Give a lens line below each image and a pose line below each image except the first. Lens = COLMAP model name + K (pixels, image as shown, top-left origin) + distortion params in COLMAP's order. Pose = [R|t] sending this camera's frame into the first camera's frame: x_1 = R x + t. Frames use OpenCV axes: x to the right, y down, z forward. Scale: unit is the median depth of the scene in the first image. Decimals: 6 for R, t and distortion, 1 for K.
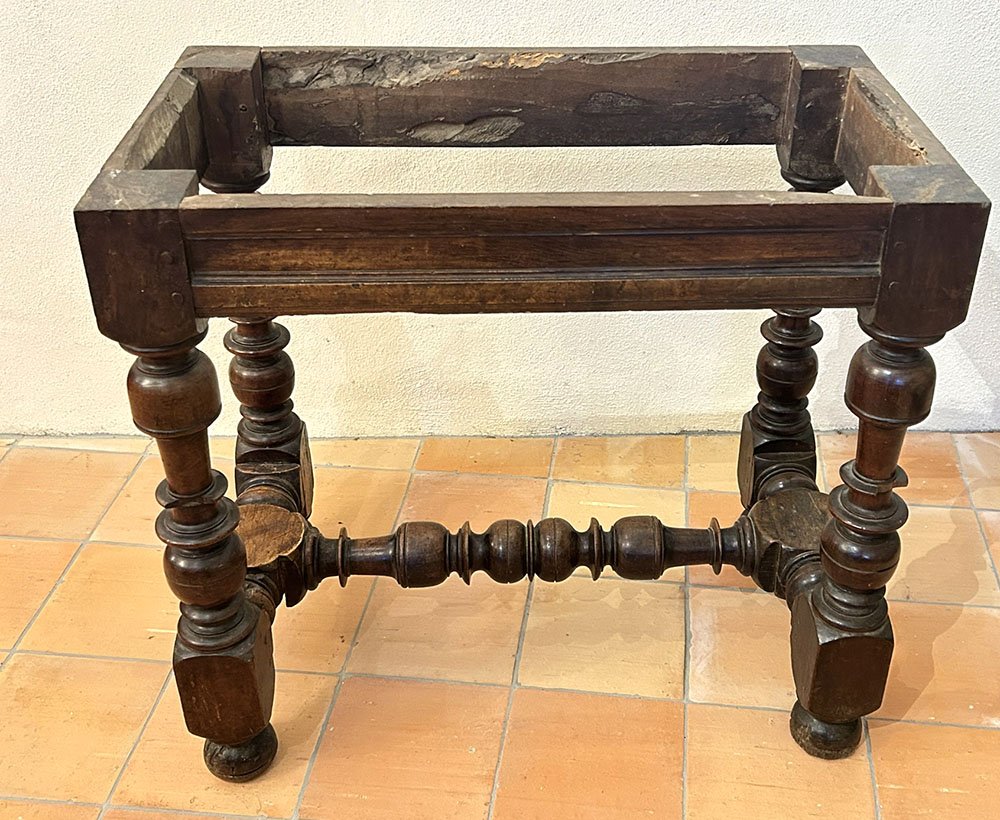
lens RADIAL K [[1212.9, 0, 543.9], [0, 1212.9, 410.1], [0, 0, 1]] dist [0.021061, 0.025781]
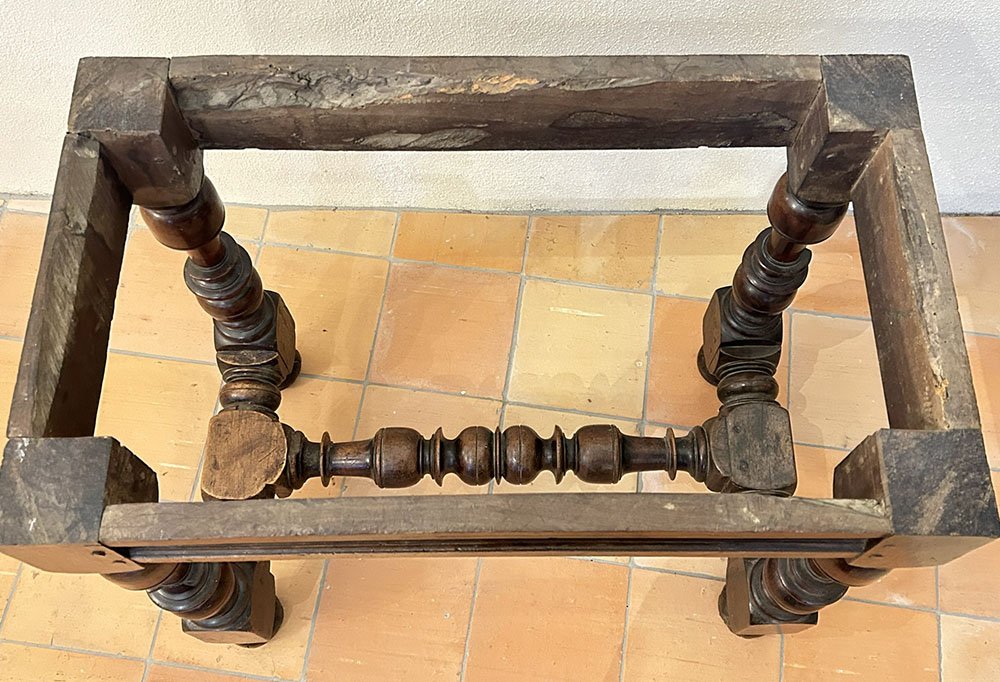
lens RADIAL K [[1027.4, 0, 500.0], [0, 1027.4, 341.0], [0, 0, 1]] dist [0.024349, -0.001217]
pose [[0.999395, 0.024877, -0.024306, 0.010942], [-0.007298, 0.833282, 0.552799, -0.510466], [0.034006, -0.552287, 0.832960, 0.317557]]
